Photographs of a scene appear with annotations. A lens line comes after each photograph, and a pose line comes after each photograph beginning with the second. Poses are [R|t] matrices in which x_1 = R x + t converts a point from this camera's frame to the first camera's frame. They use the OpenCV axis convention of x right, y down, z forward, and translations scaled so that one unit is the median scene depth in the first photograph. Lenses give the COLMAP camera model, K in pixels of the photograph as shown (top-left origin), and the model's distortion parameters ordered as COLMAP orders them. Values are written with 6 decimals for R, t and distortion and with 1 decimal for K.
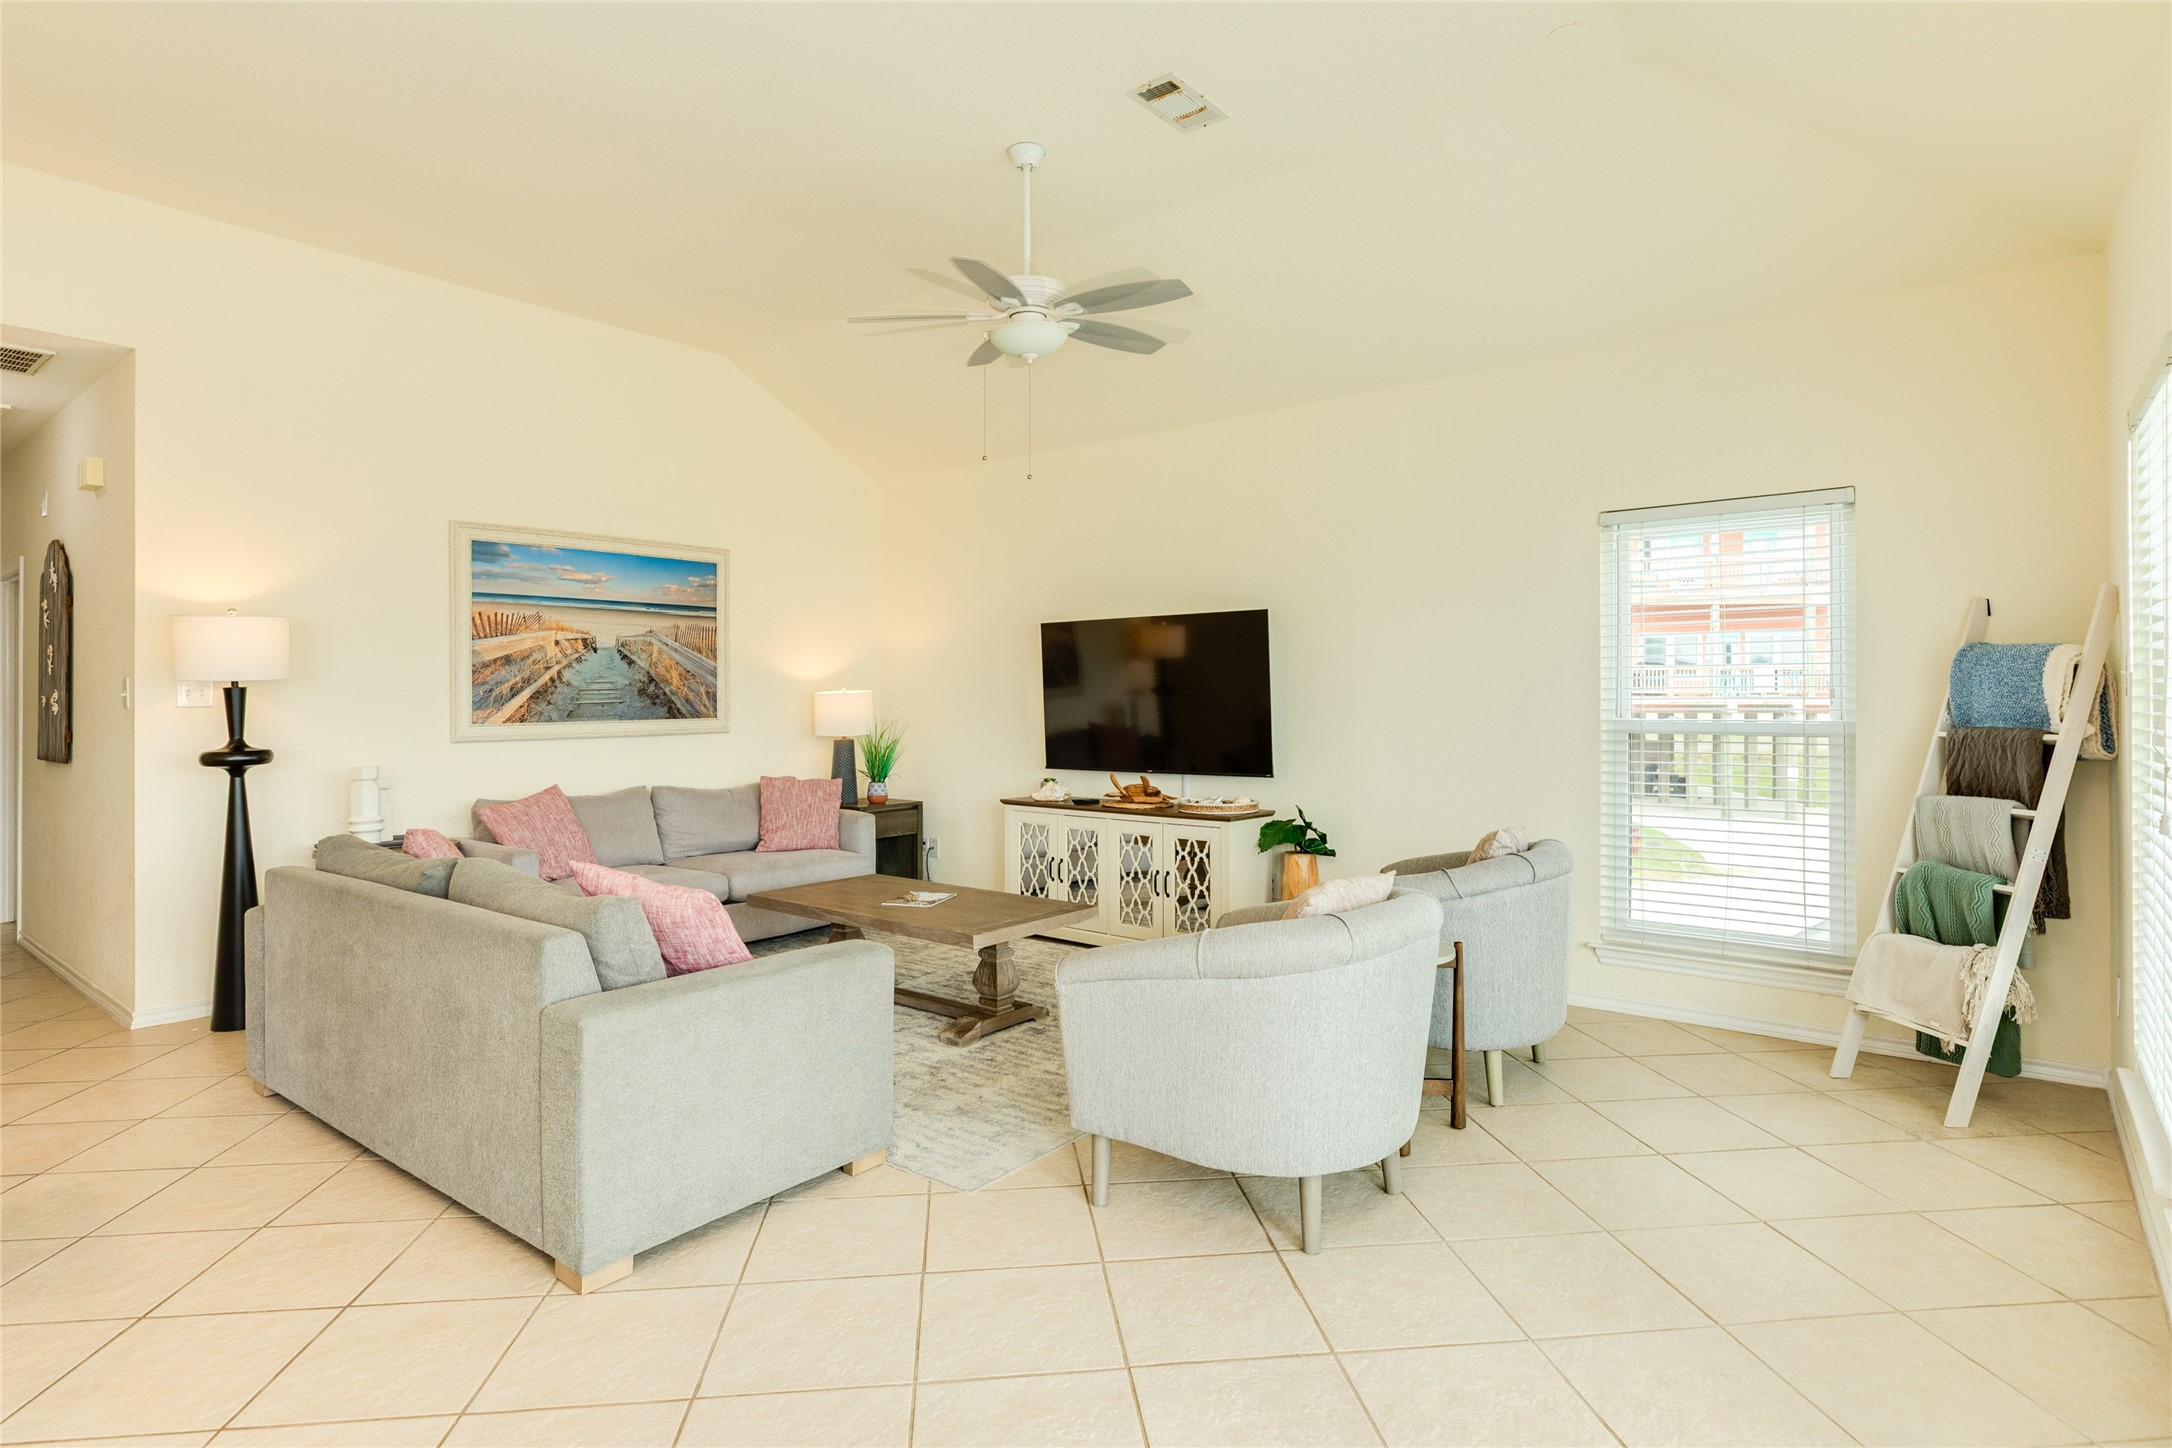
lens RADIAL K [[1100.0, 0, 1102.5], [0, 1100.0, 688.3], [0, 0, 1]] dist [-0.002033, 0.000500]
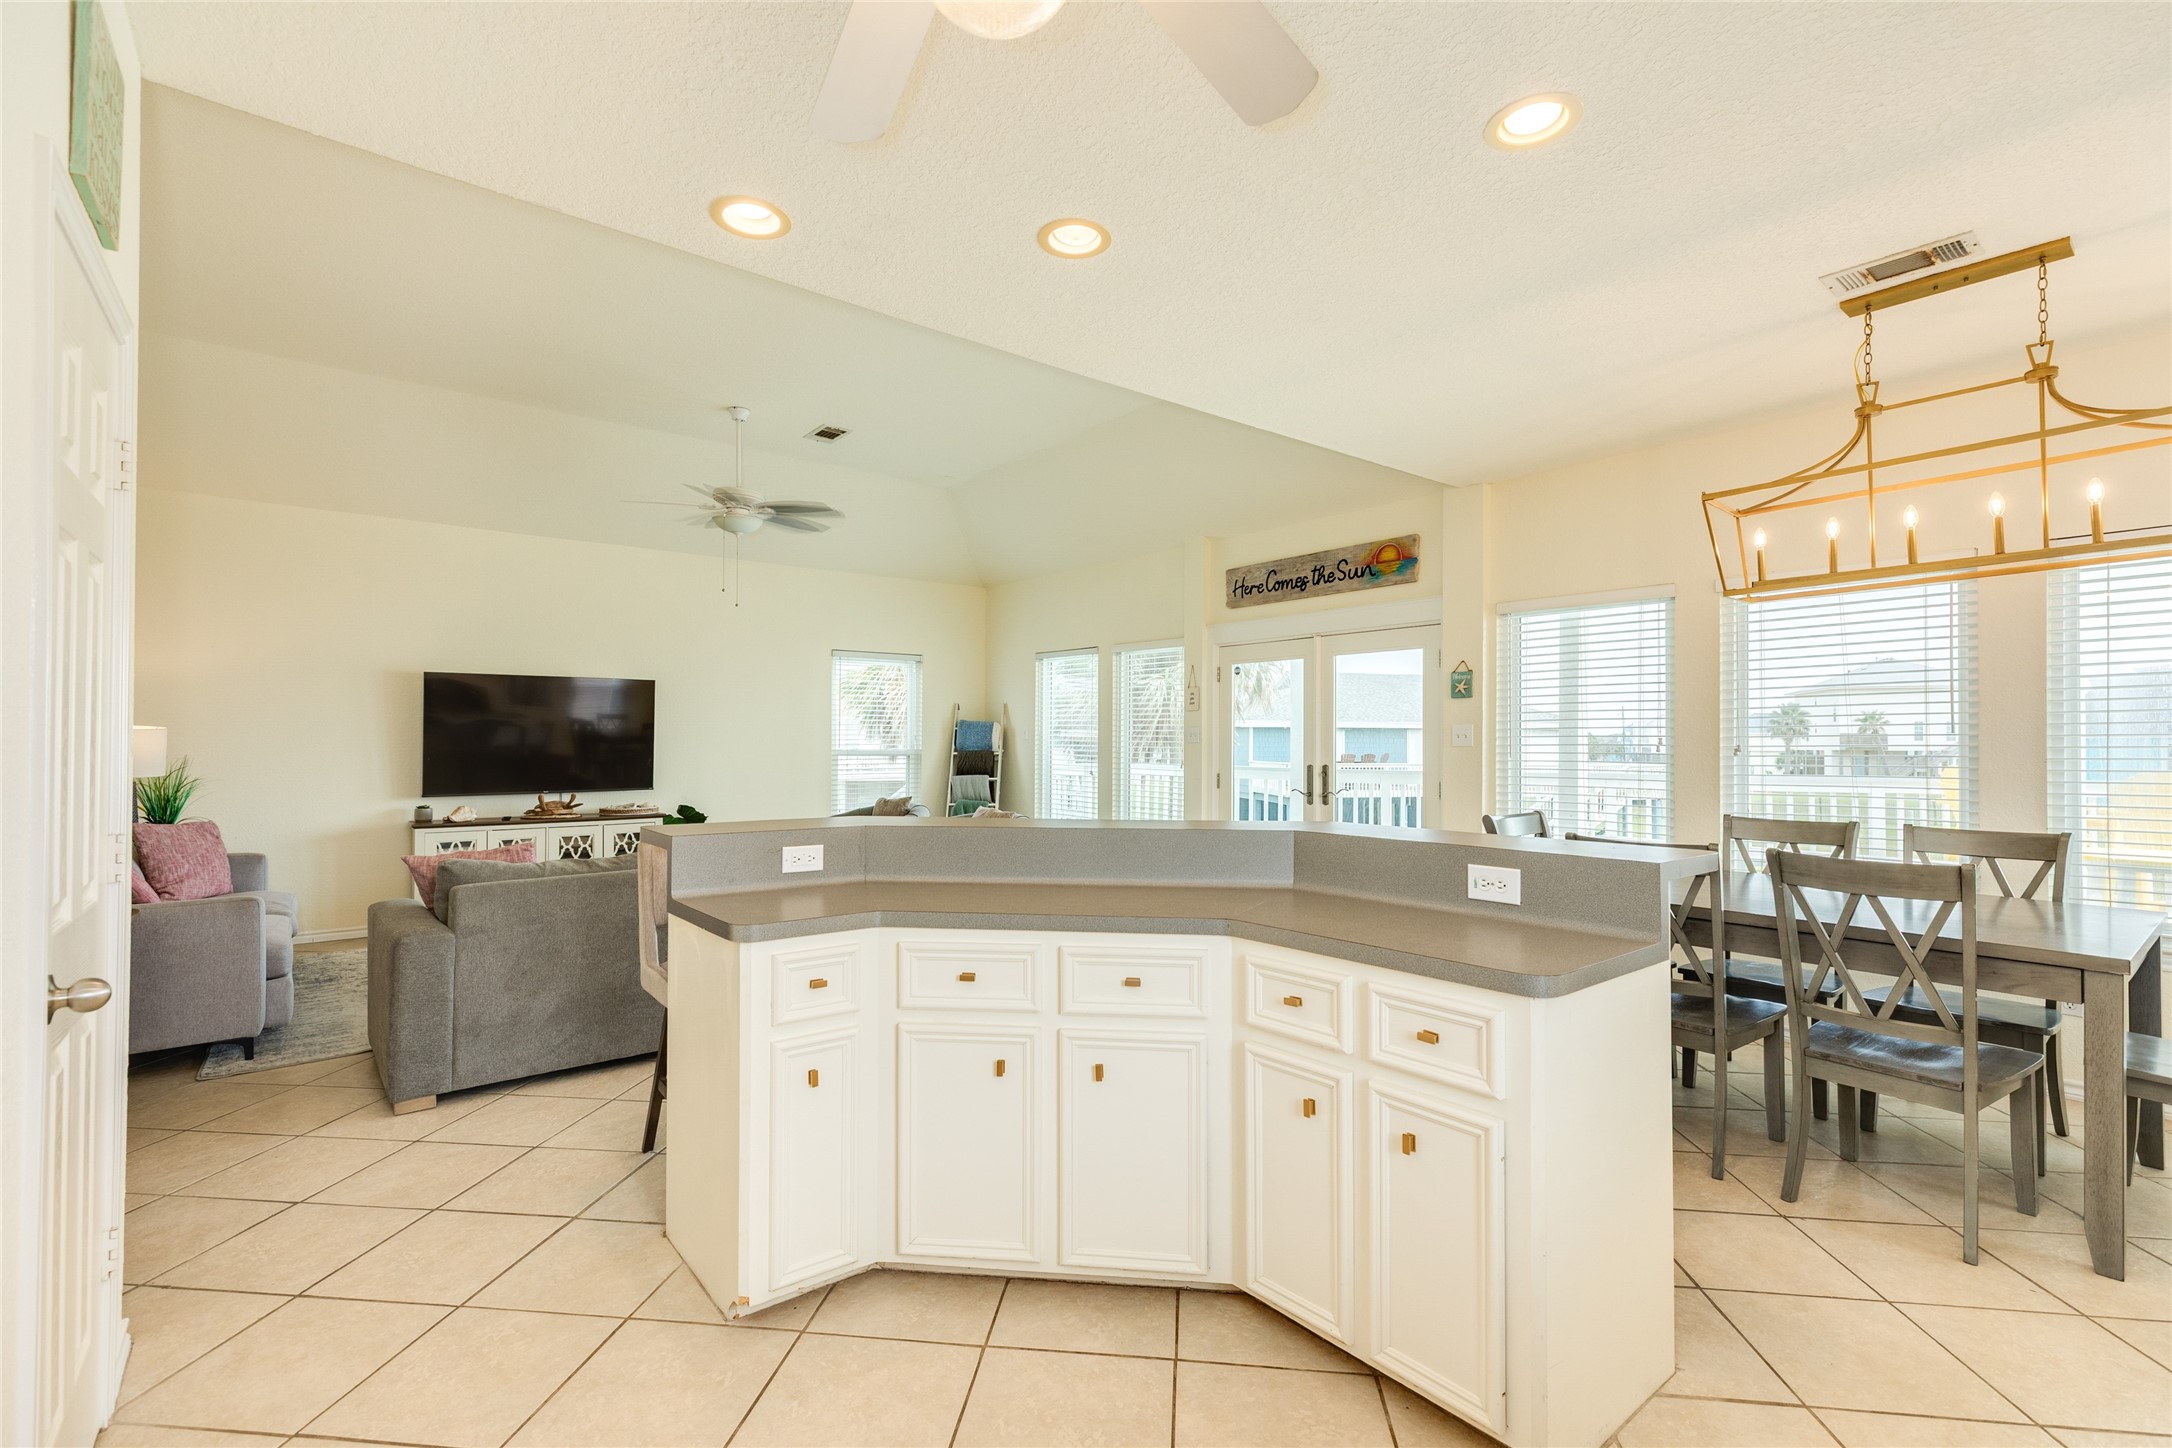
lens RADIAL K [[975.2, 0, 1102.3], [0, 975.2, 741.8], [0, 0, 1]] dist [0.003256, -0.001170]
pose [[0.206453, 0.004363, 0.978447, -0.973609], [-0.014345, 0.999896, -0.001432, 0.006729], [-0.978351, -0.013740, 0.206494, 0.100391]]
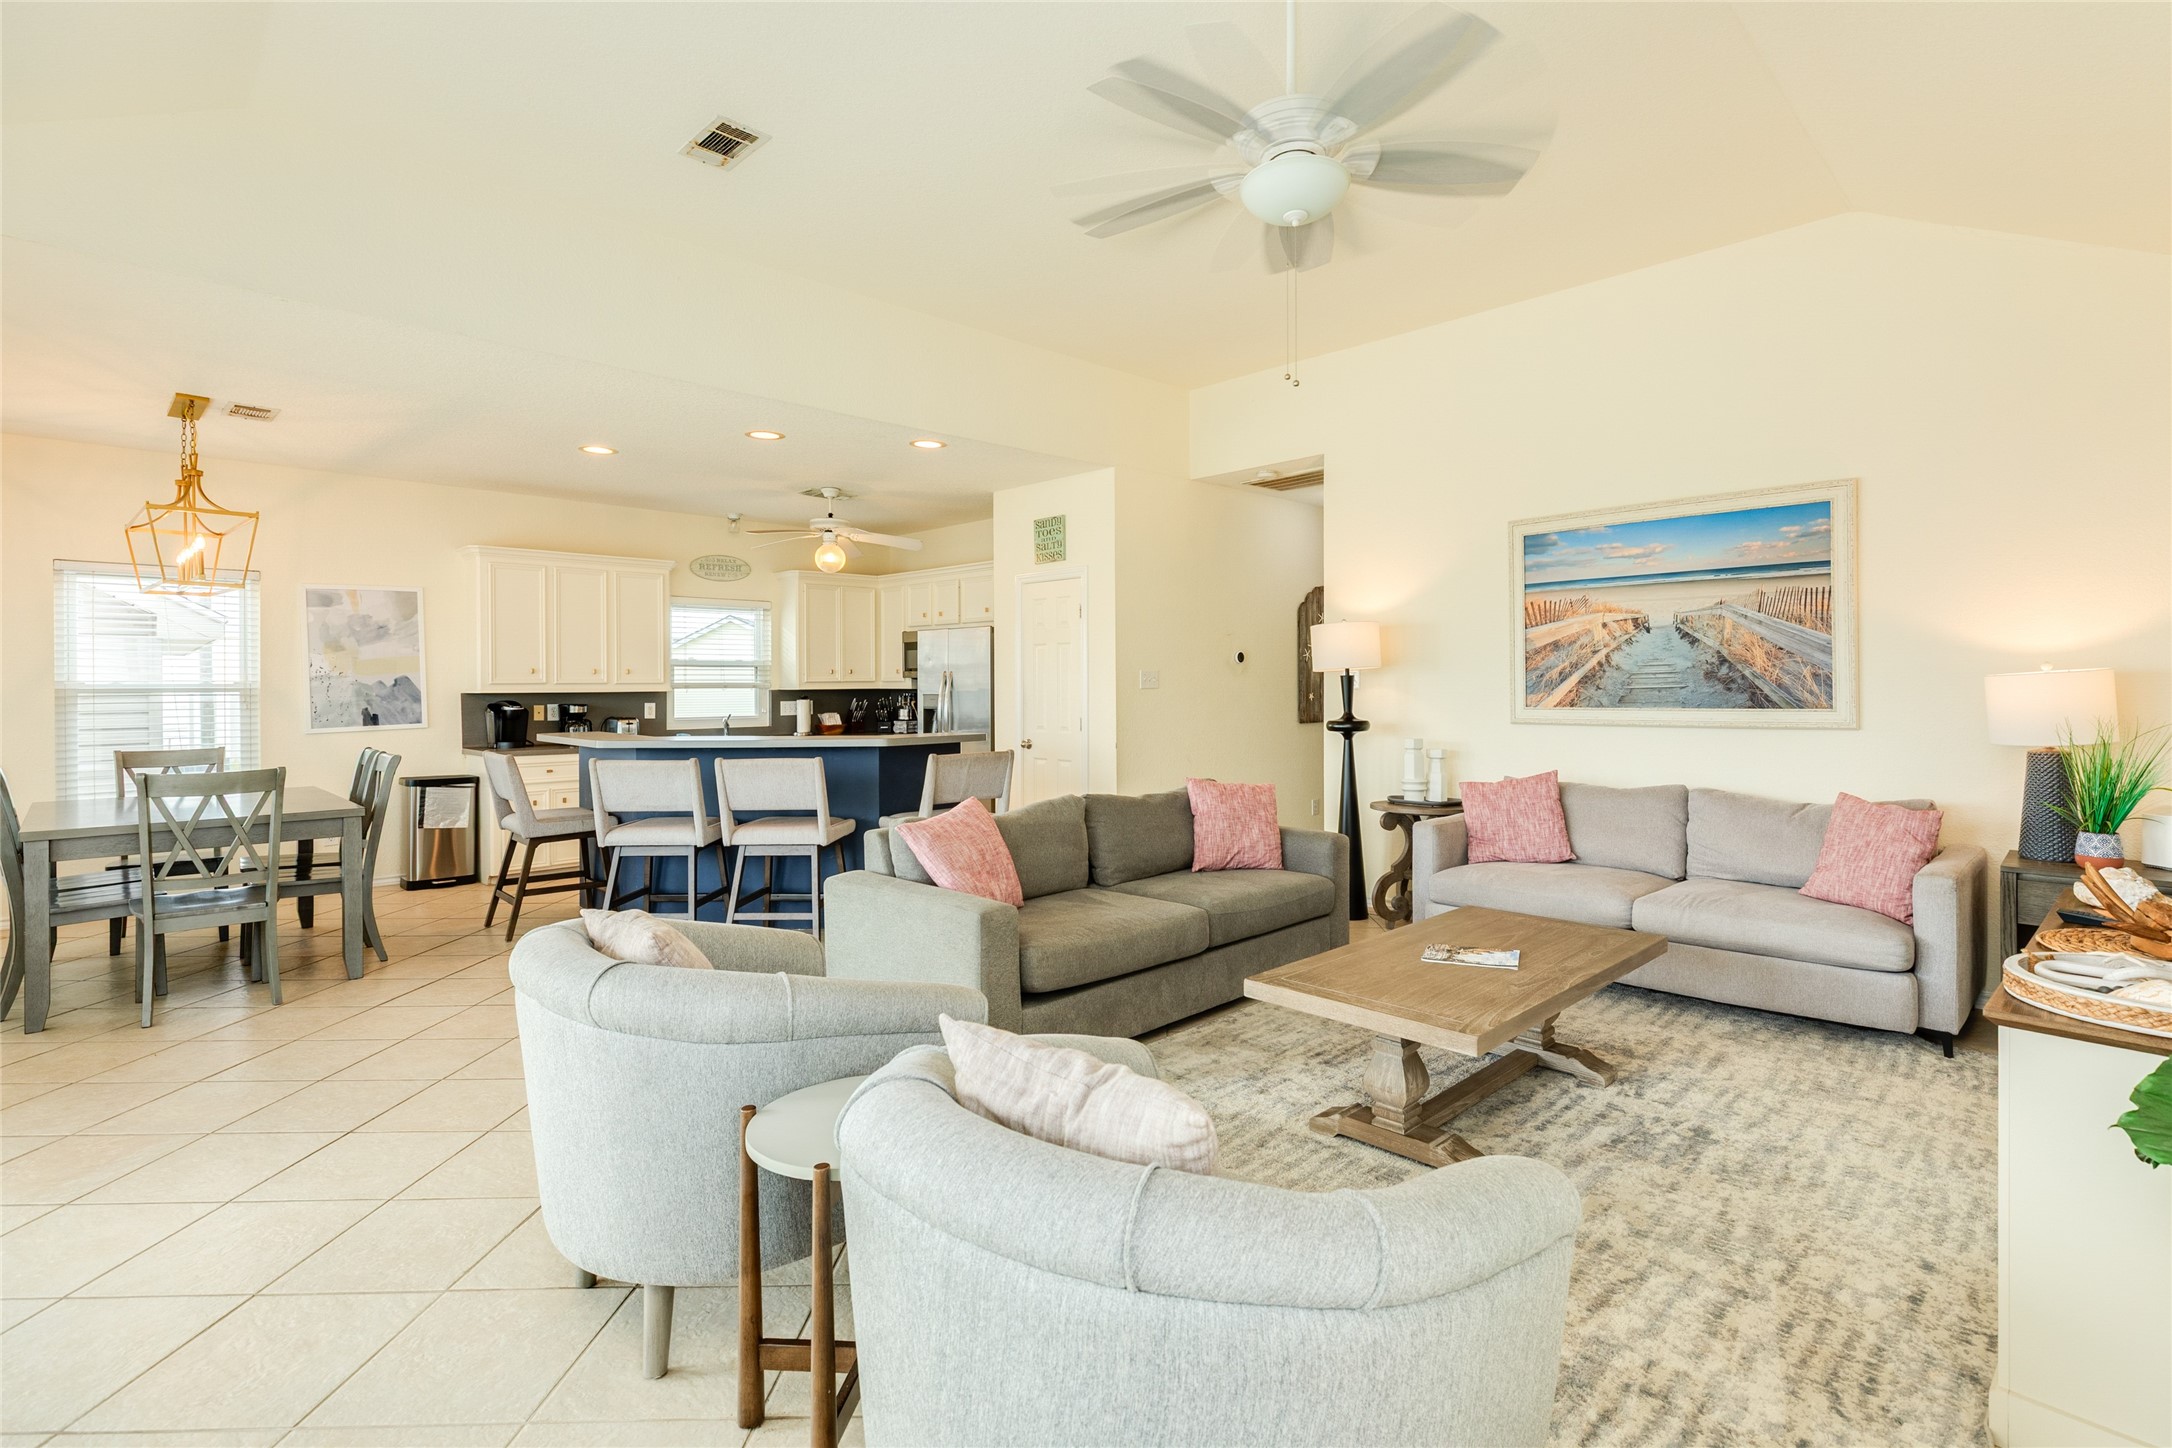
lens RADIAL K [[1038.0, 0, 1139.2], [0, 1038.0, 687.1], [0, 0, 1]] dist [0.006423, -0.001019]
pose [[-0.089536, 0.008886, -0.995944, 0.431089], [0.015434, 0.999853, 0.007533, -0.000410], [0.995864, -0.014697, -0.089660, 0.653101]]
